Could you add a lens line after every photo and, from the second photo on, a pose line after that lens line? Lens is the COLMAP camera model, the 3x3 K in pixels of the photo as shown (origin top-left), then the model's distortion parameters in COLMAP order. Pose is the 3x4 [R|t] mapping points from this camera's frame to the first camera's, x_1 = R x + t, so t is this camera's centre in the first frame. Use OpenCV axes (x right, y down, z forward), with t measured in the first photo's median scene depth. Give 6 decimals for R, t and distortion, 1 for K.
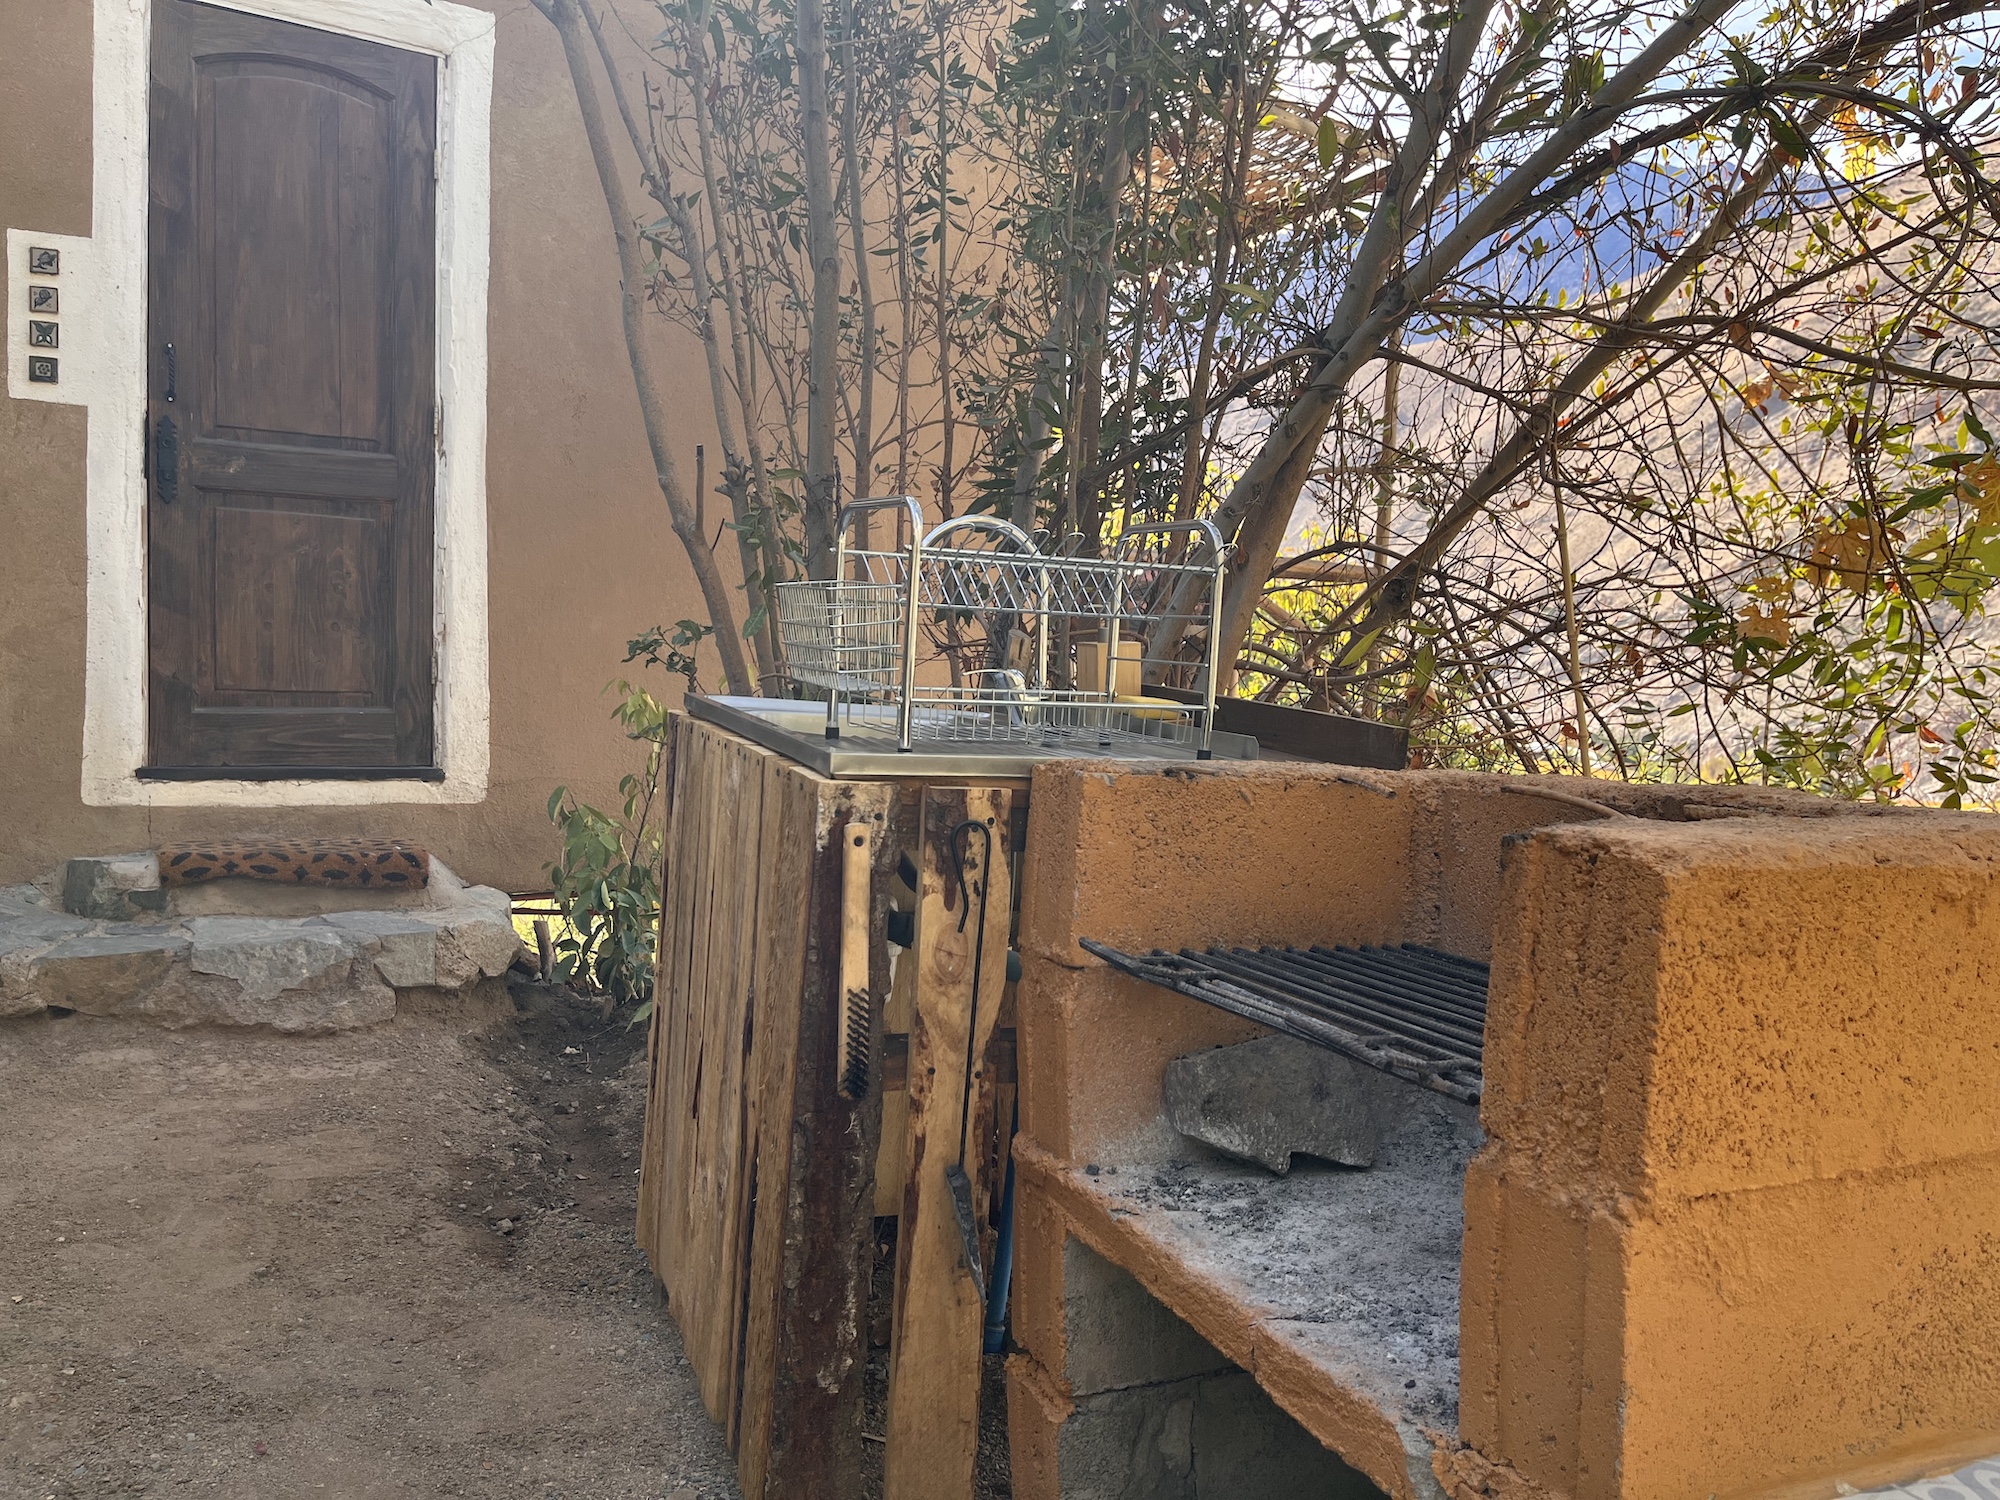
lens RADIAL K [[1486.5, 0, 994.1], [0, 1486.5, 745.8], [0, 0, 1]] dist [0.062644, -0.095059]
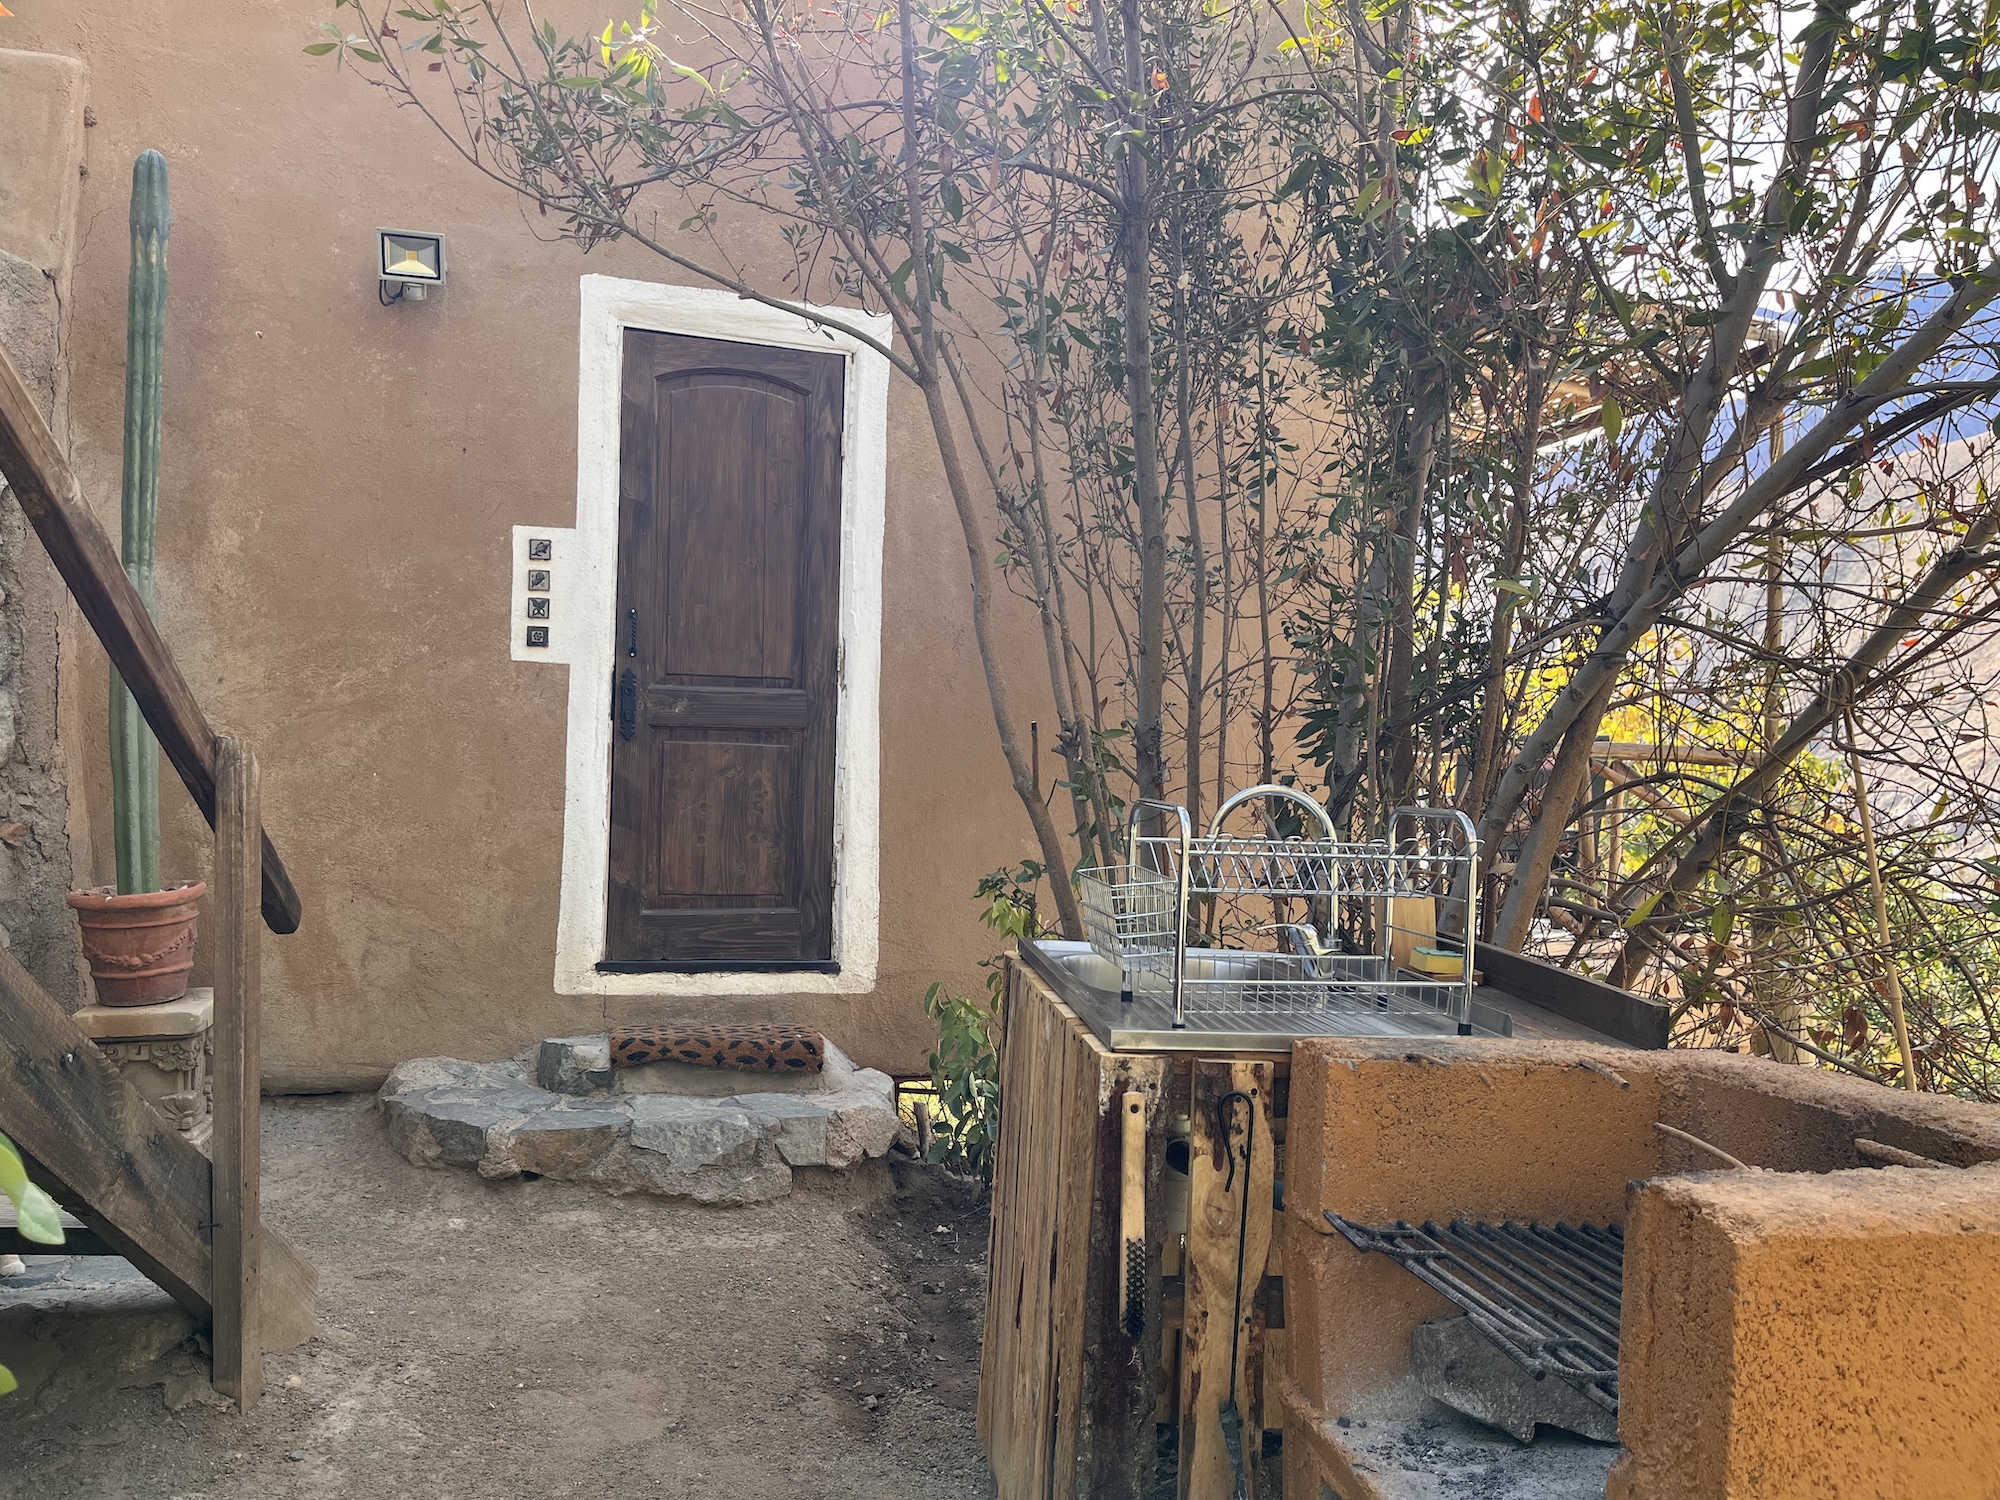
lens RADIAL K [[1486.5, 0, 994.1], [0, 1486.5, 745.8], [0, 0, 1]] dist [0.062644, -0.095059]
pose [[0.965482, -0.019528, -0.259738, 0.064625], [-0.006317, 0.995137, -0.098297, -0.059403], [0.260394, 0.096545, 0.960663, -0.105817]]
